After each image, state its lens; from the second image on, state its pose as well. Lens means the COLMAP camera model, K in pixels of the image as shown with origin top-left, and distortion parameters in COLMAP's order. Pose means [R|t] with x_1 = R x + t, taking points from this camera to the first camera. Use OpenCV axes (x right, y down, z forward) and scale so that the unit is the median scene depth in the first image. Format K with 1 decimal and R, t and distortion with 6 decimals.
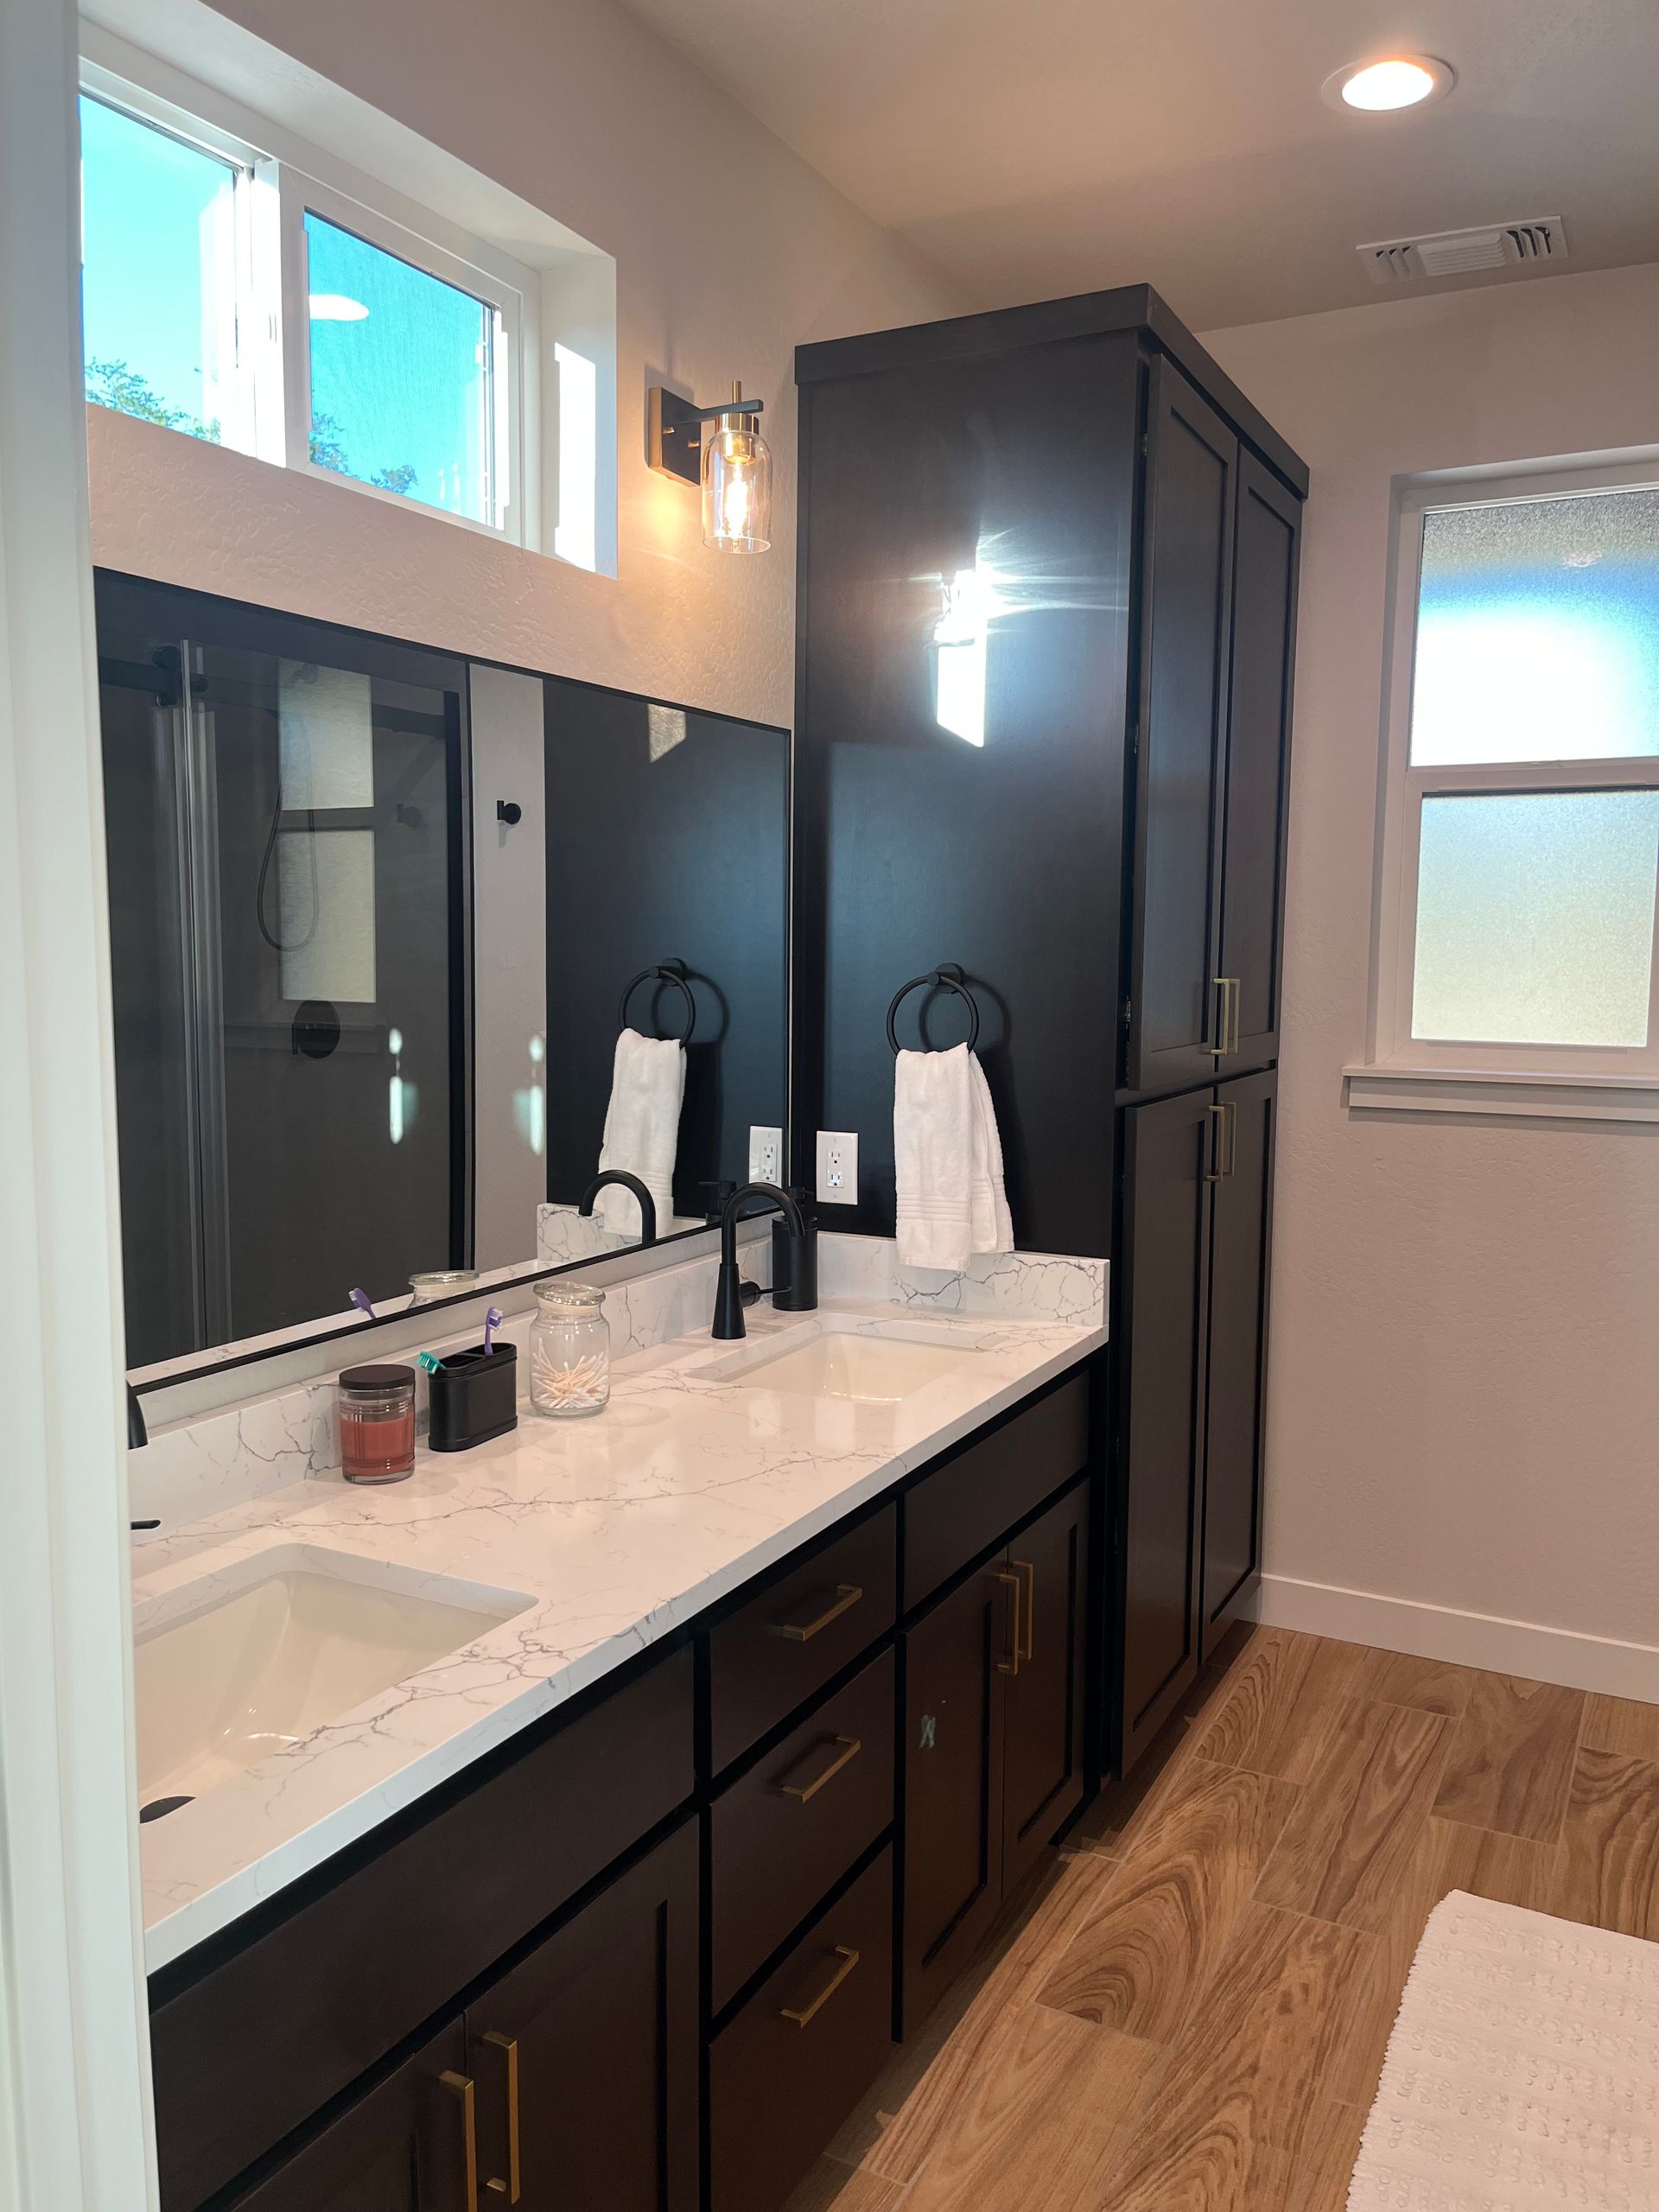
lens RADIAL K [[1663.4, 0, 830.5], [0, 1663.4, 1107.2], [0, 0, 1]] dist [0.057909, -0.071874]
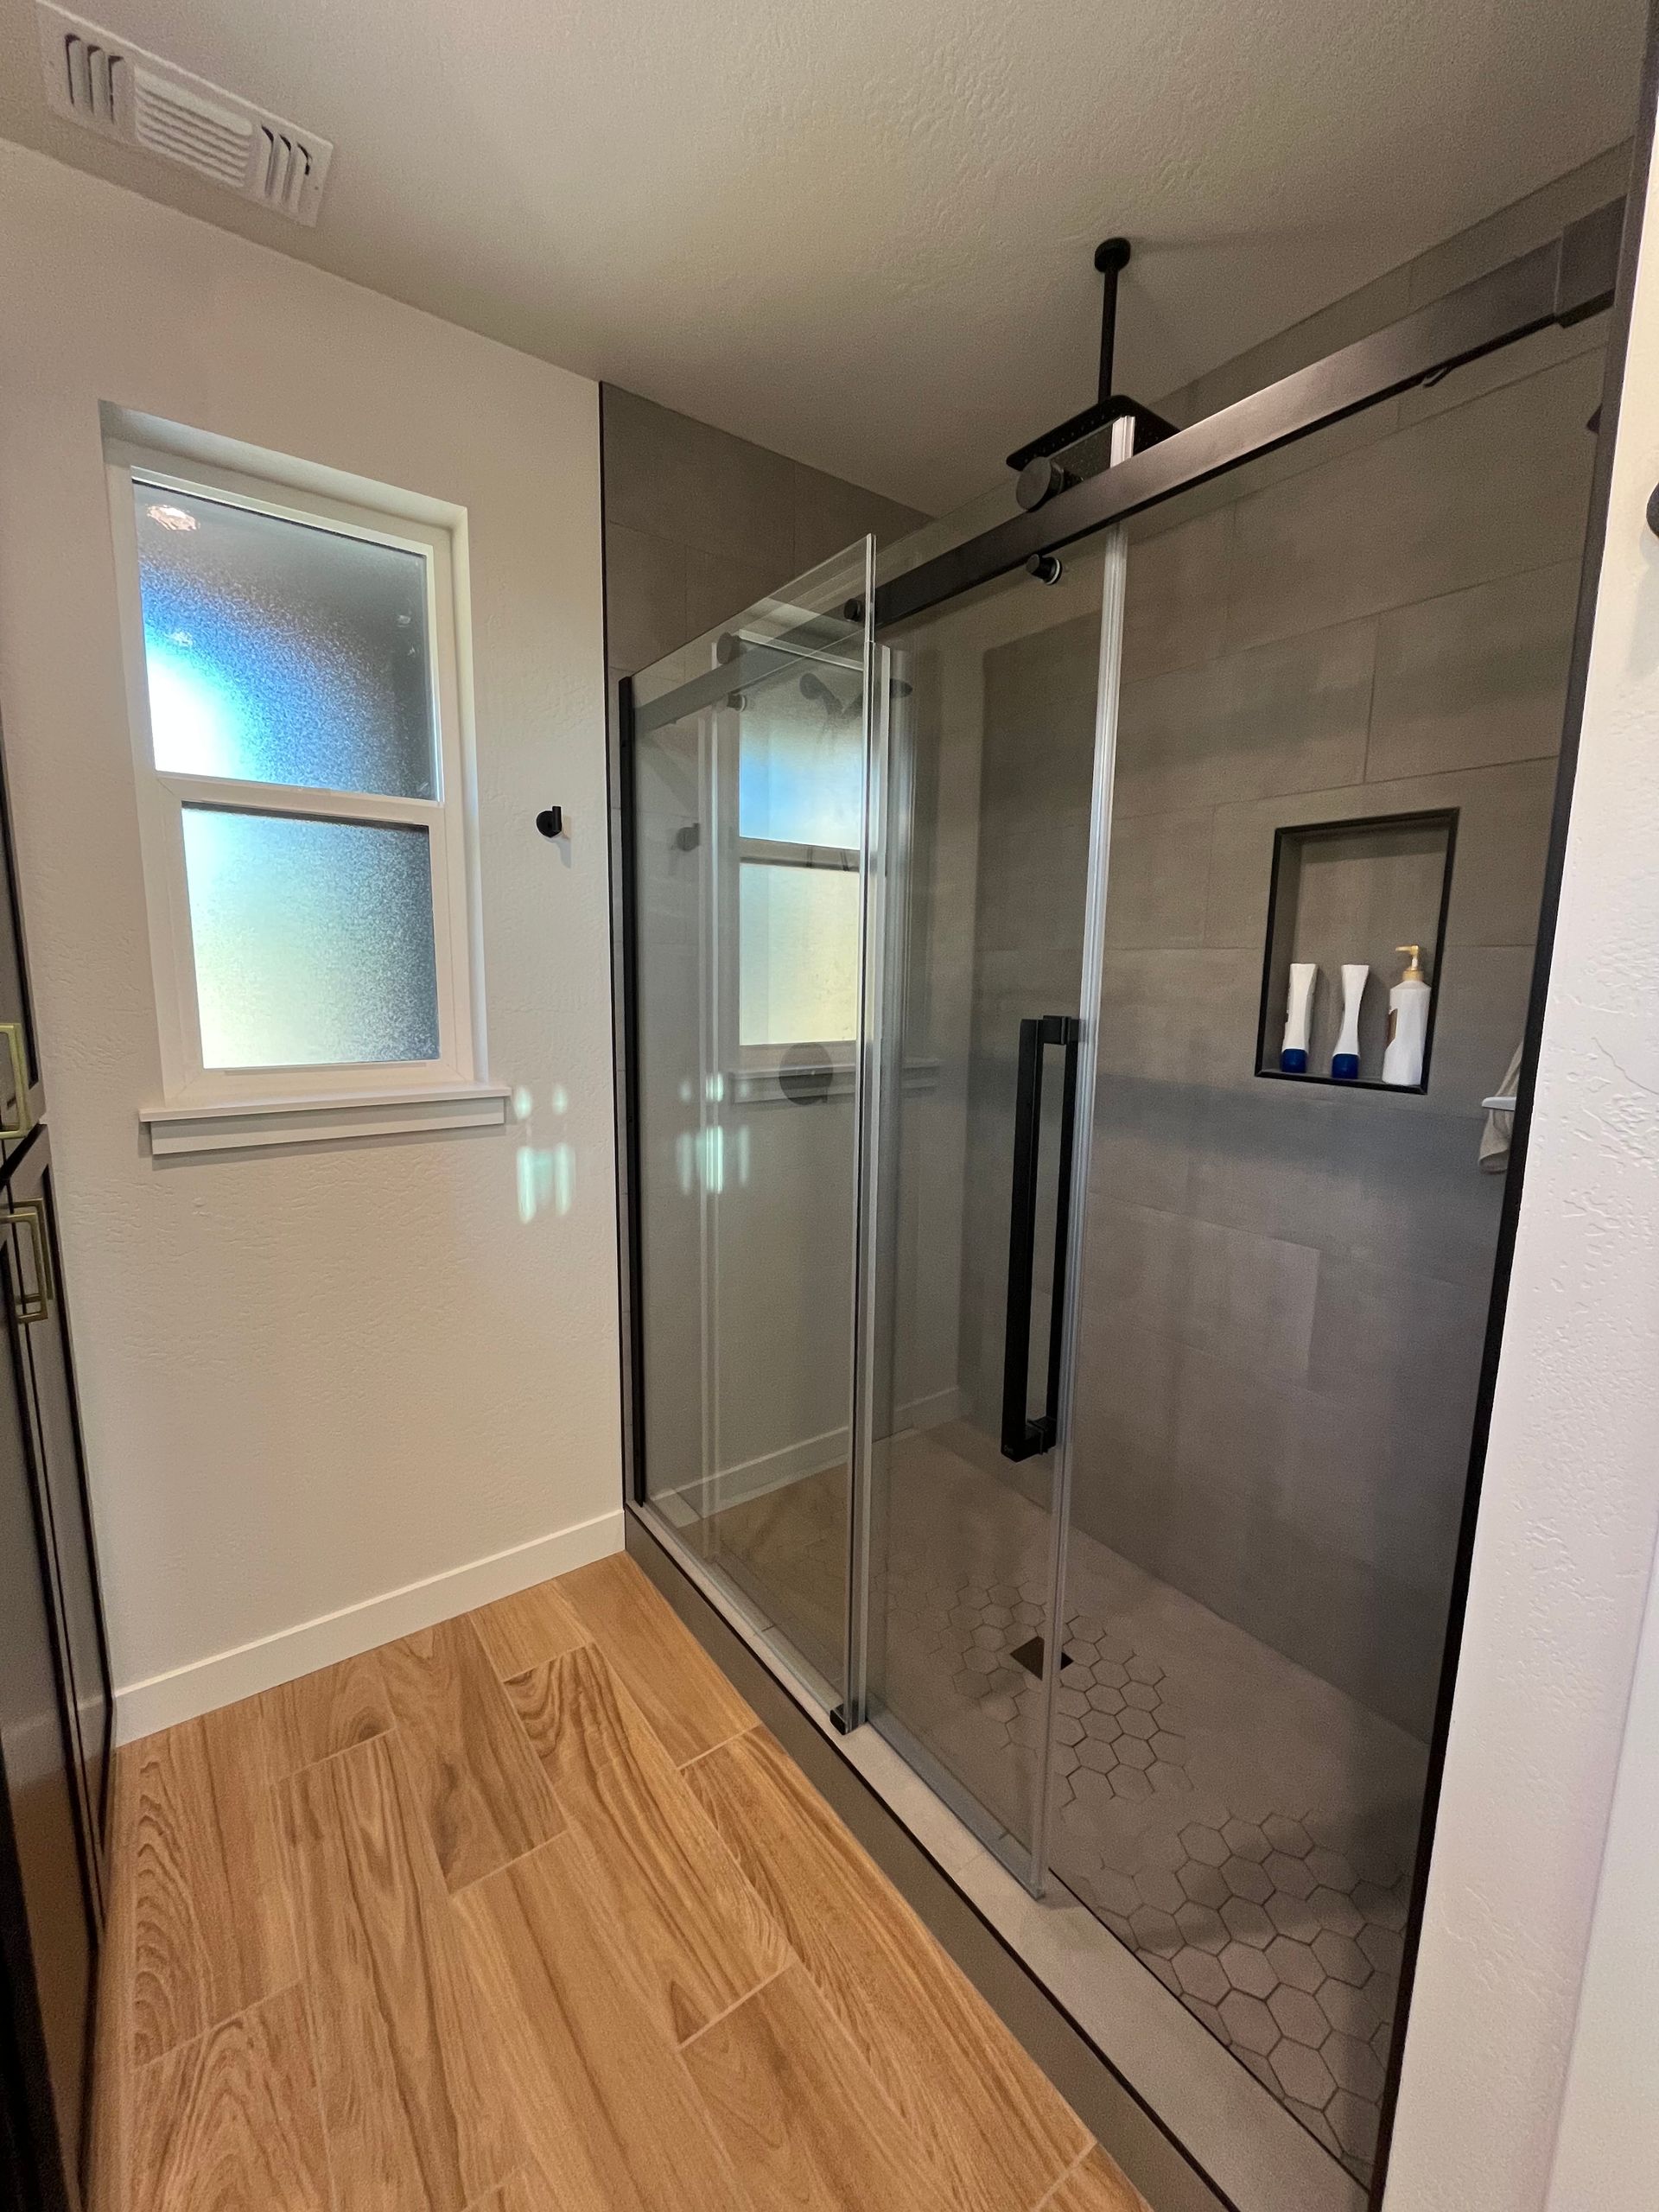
lens RADIAL K [[898.6, 0, 830.2], [0, 898.6, 1104.3], [0, 0, 1]] dist [-0.005614, 0.000266]
pose [[0.435460, -0.136621, 0.889781, 0.057654], [0.081691, 0.990336, 0.112081, -0.056929], [-0.896494, 0.023880, 0.442412, 0.535410]]
